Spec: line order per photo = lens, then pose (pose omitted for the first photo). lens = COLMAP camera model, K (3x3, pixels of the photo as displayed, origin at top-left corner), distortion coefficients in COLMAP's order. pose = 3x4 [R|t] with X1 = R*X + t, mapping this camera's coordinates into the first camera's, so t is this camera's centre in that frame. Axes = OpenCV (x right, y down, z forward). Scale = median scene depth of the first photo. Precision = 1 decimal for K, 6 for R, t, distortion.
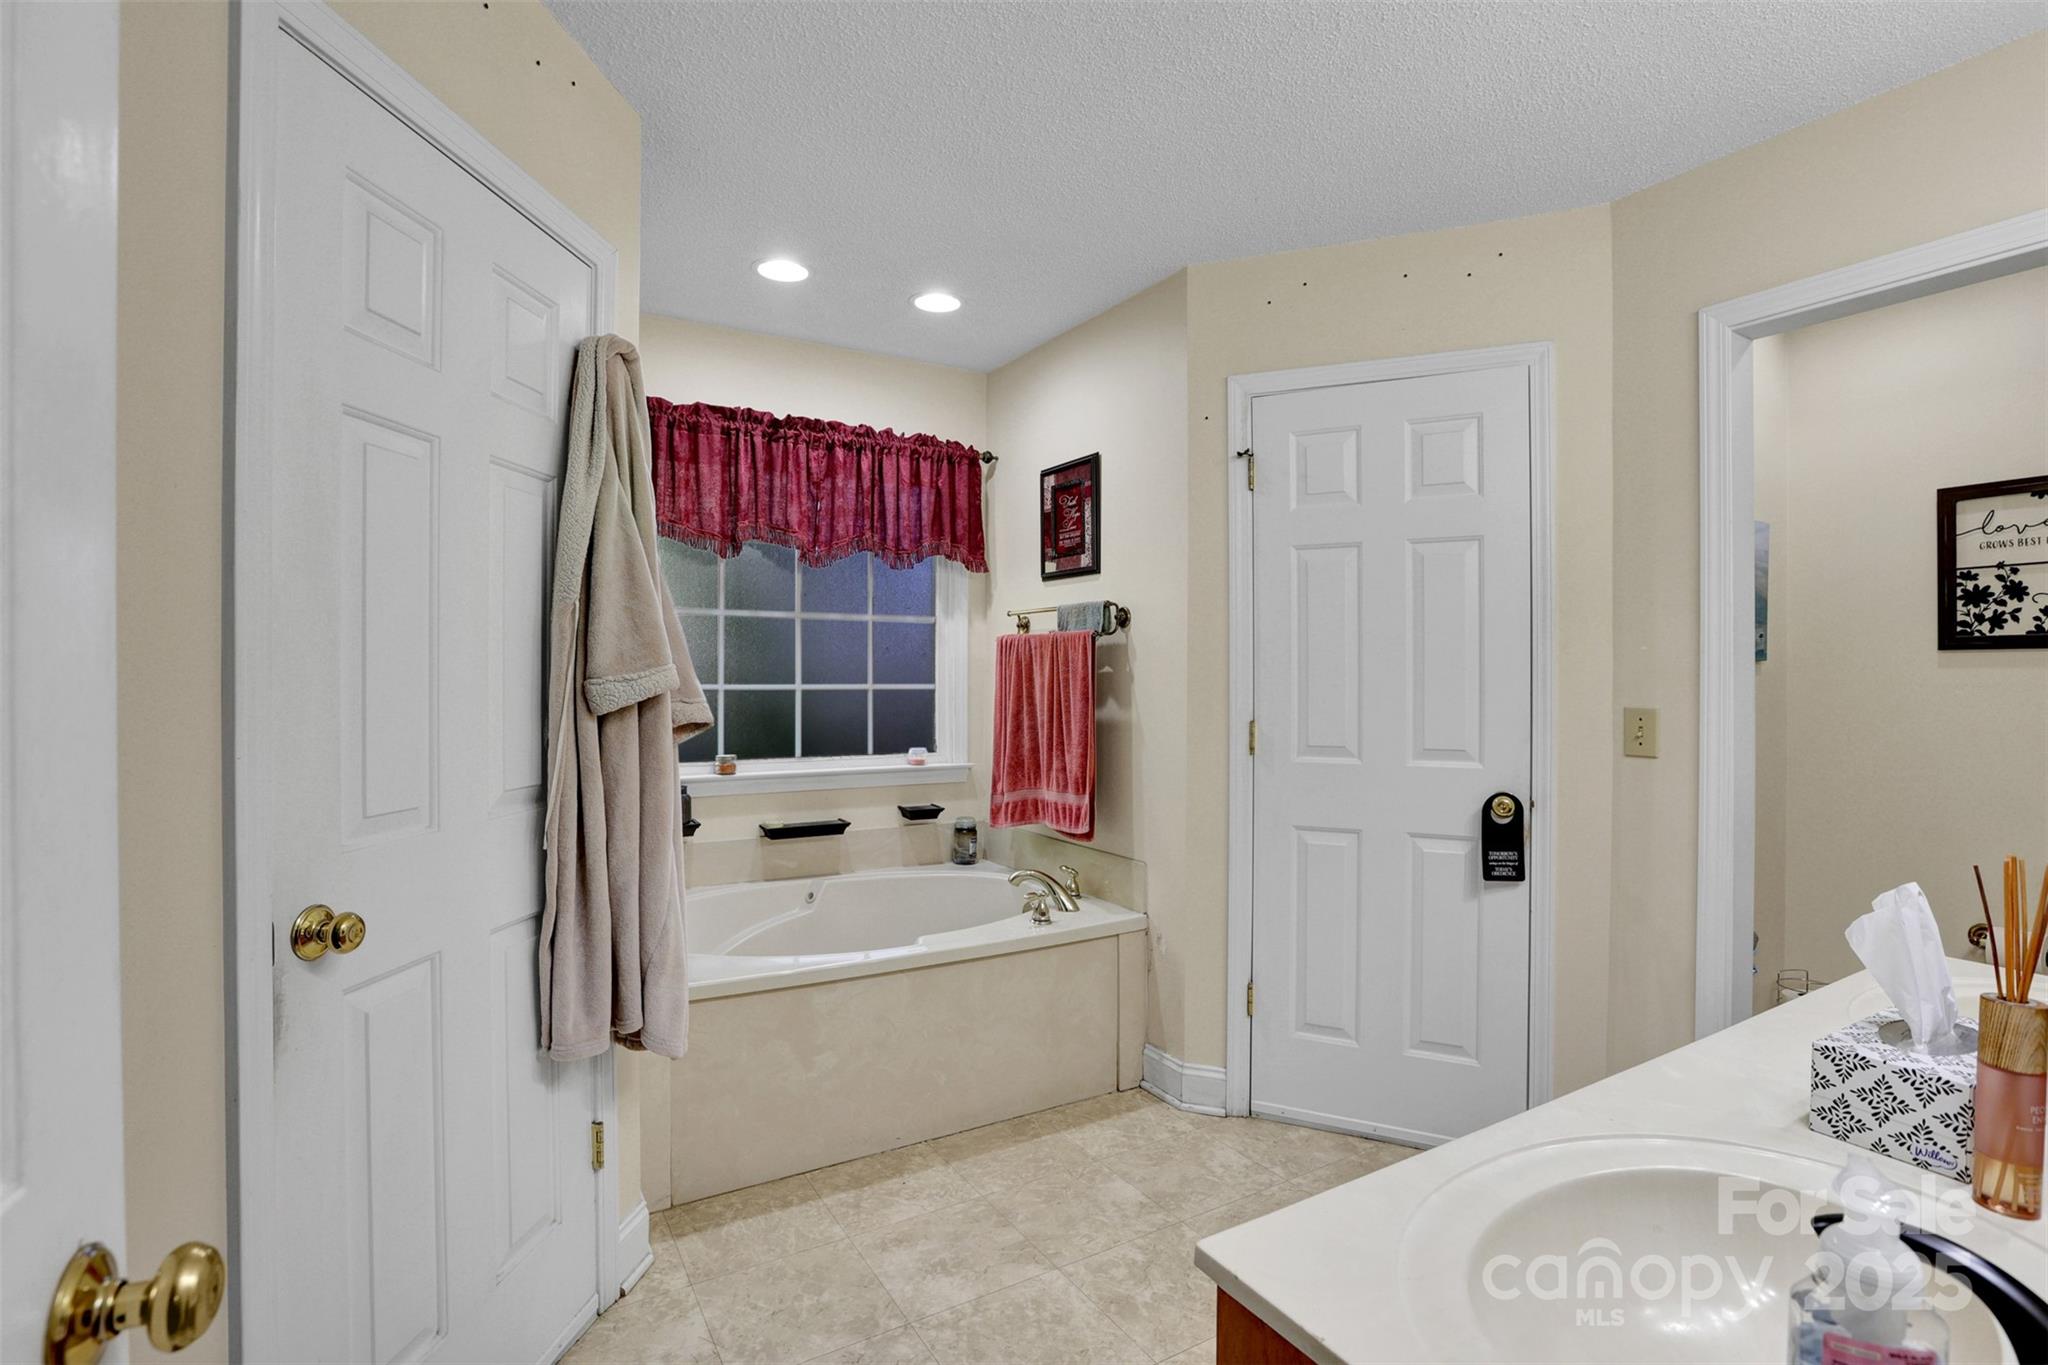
lens RADIAL K [[972.1, 0, 1012.2], [0, 972.1, 680.3], [0, 0, 1]] dist [-0.053795, 0.000579]
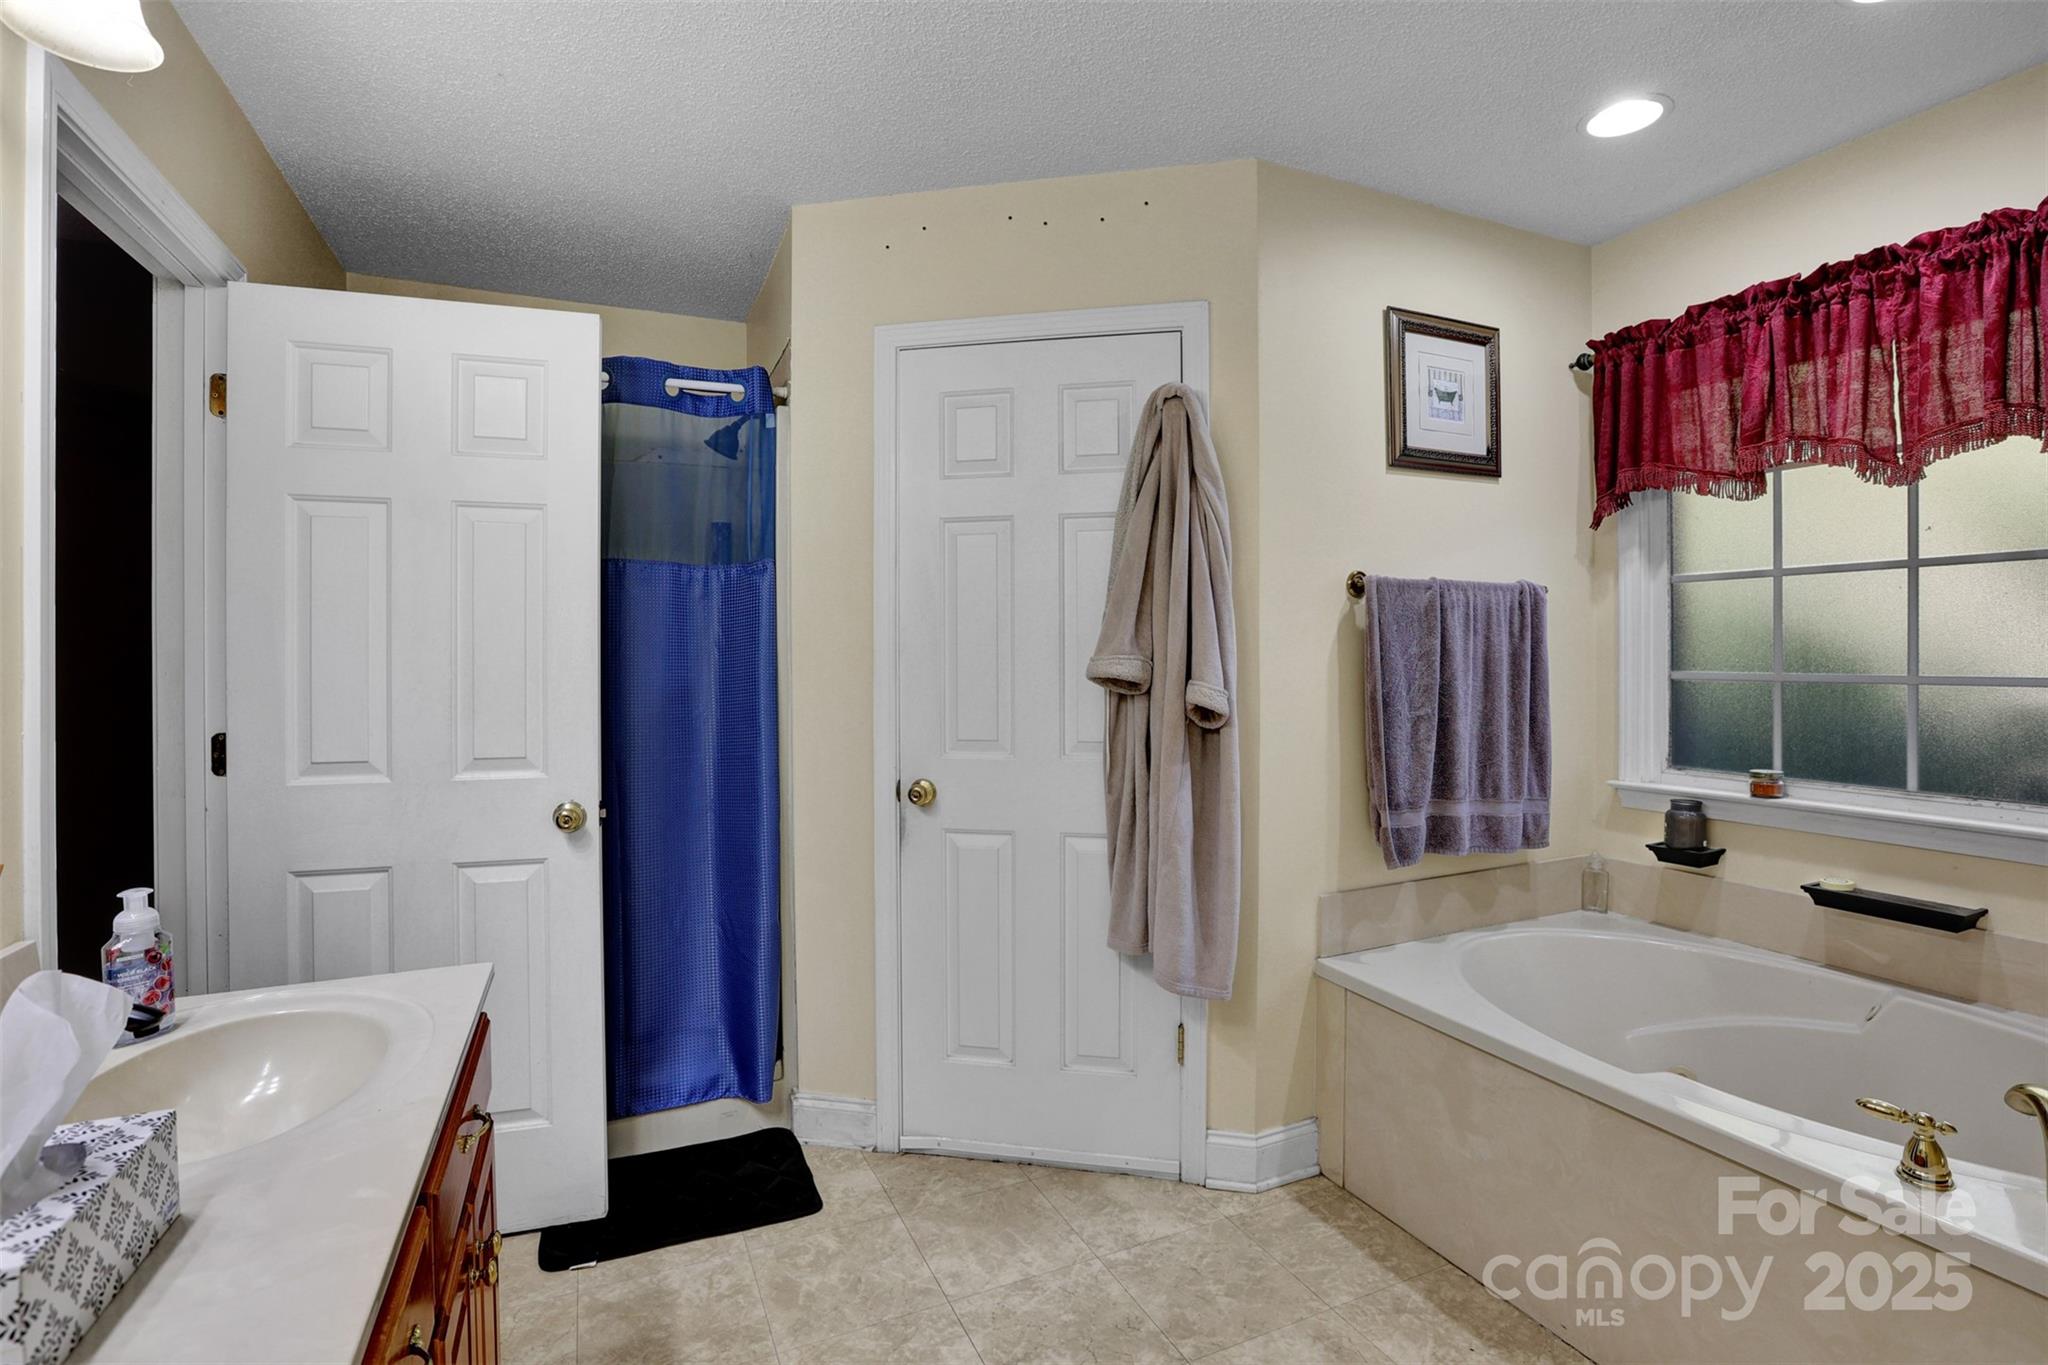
lens RADIAL K [[953.5, 0, 1027.0], [0, 953.5, 672.0], [0, 0, 1]] dist [-0.027050, 0.000223]
pose [[-0.106157, 0.016845, -0.994207, 0.475750], [0.000866, 0.999858, 0.016848, -0.009293], [0.994349, 0.000927, -0.106157, 0.548007]]
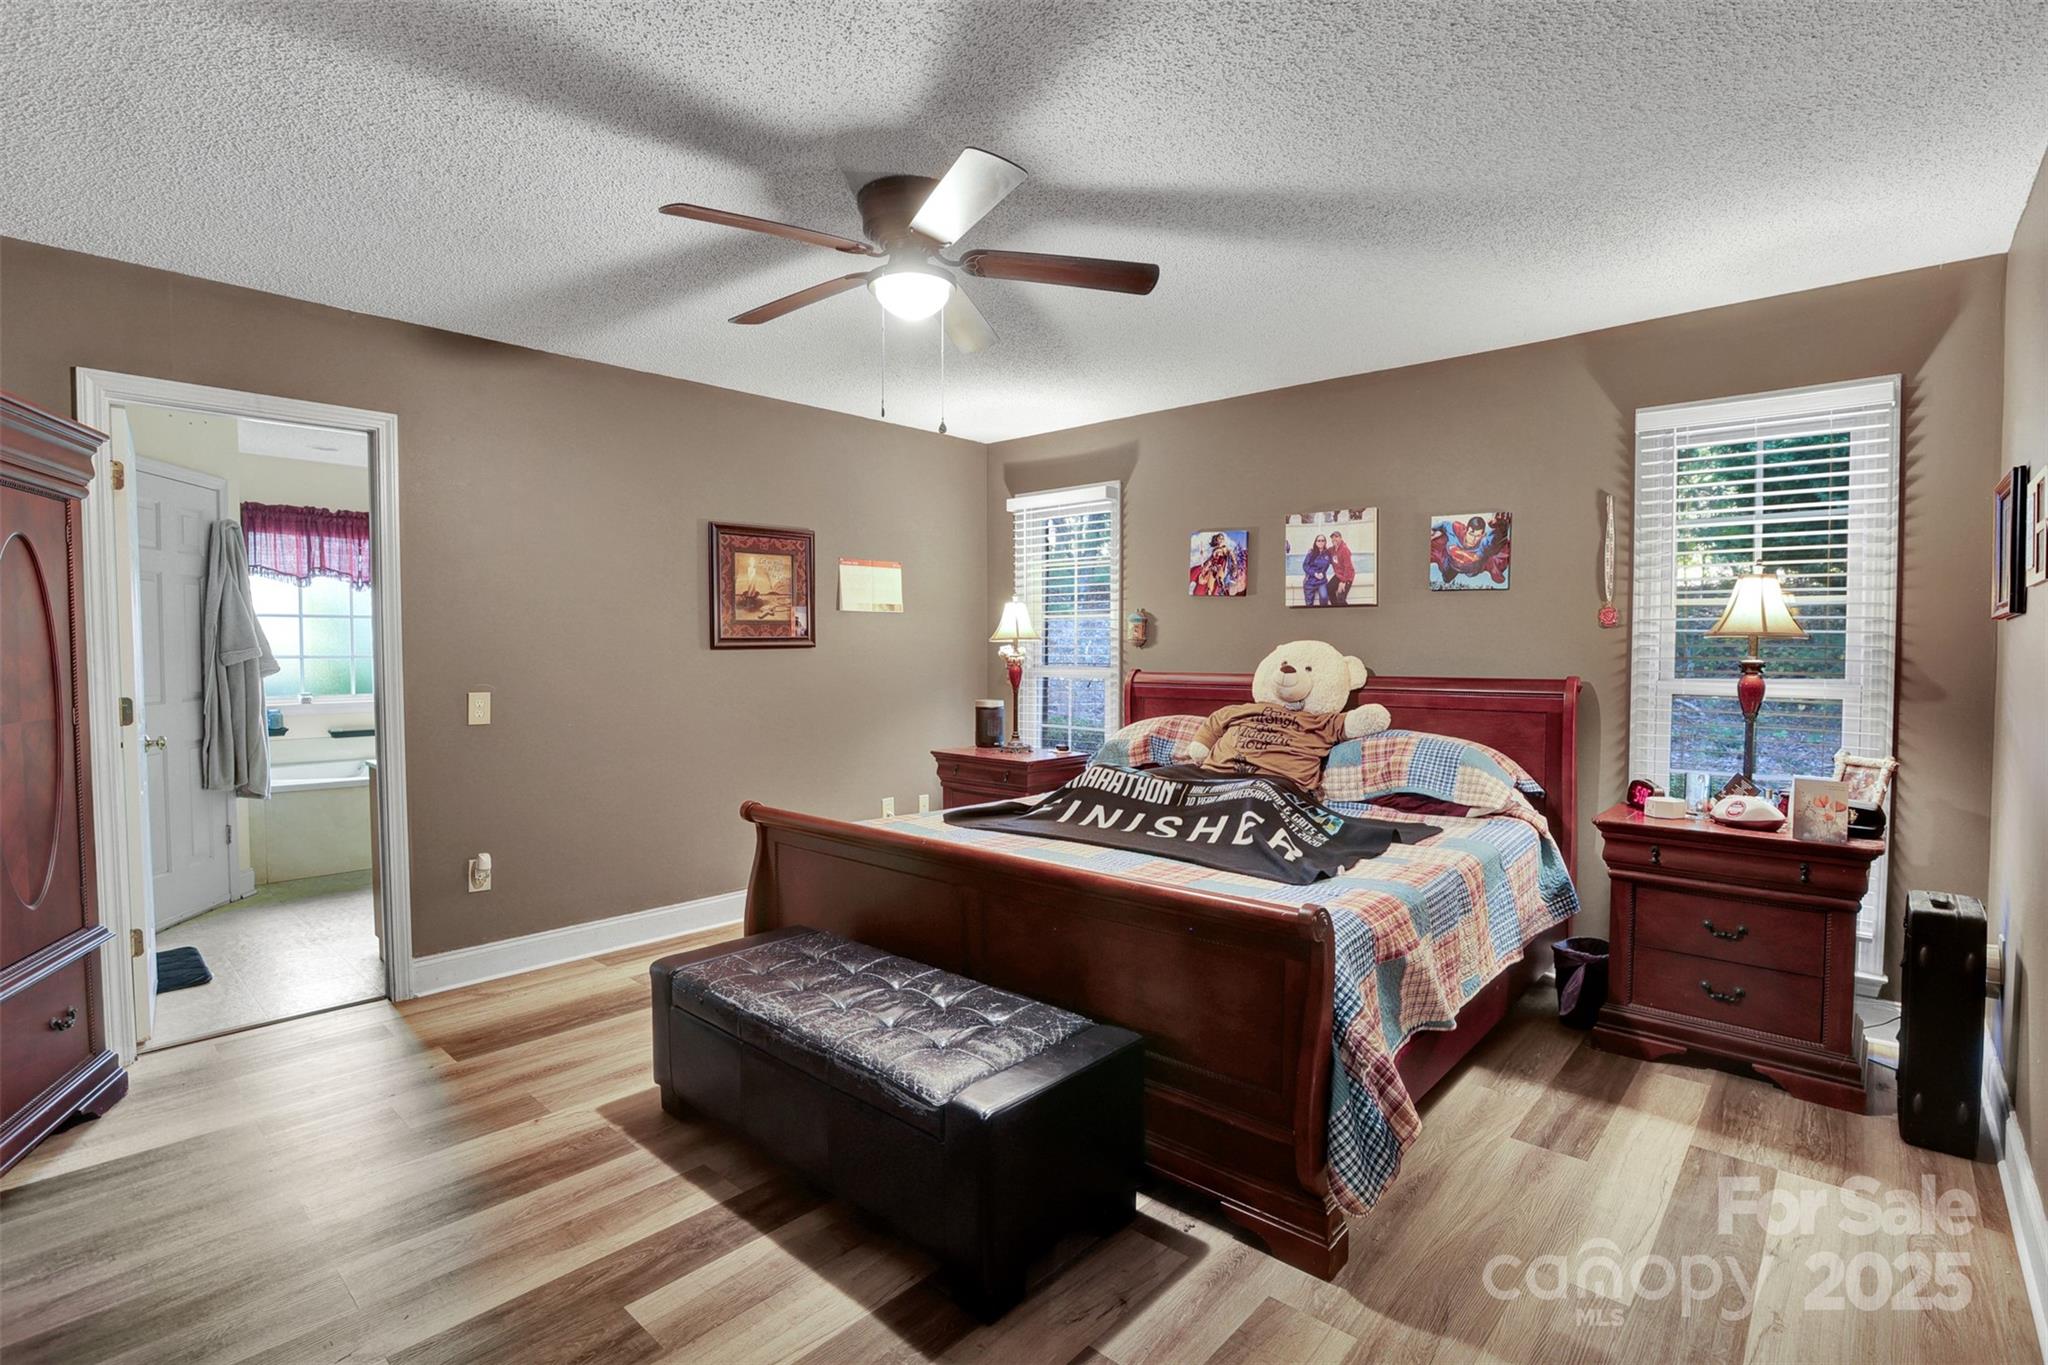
lens RADIAL K [[953.5, 0, 1027.0], [0, 953.5, 672.0], [0, 0, 1]] dist [-0.027050, 0.000223]
pose [[0.951553, -0.014586, 0.307139, 0.480094], [0.006413, 0.999598, 0.027605, -0.001921], [-0.307418, -0.024298, 0.951264, -1.163408]]
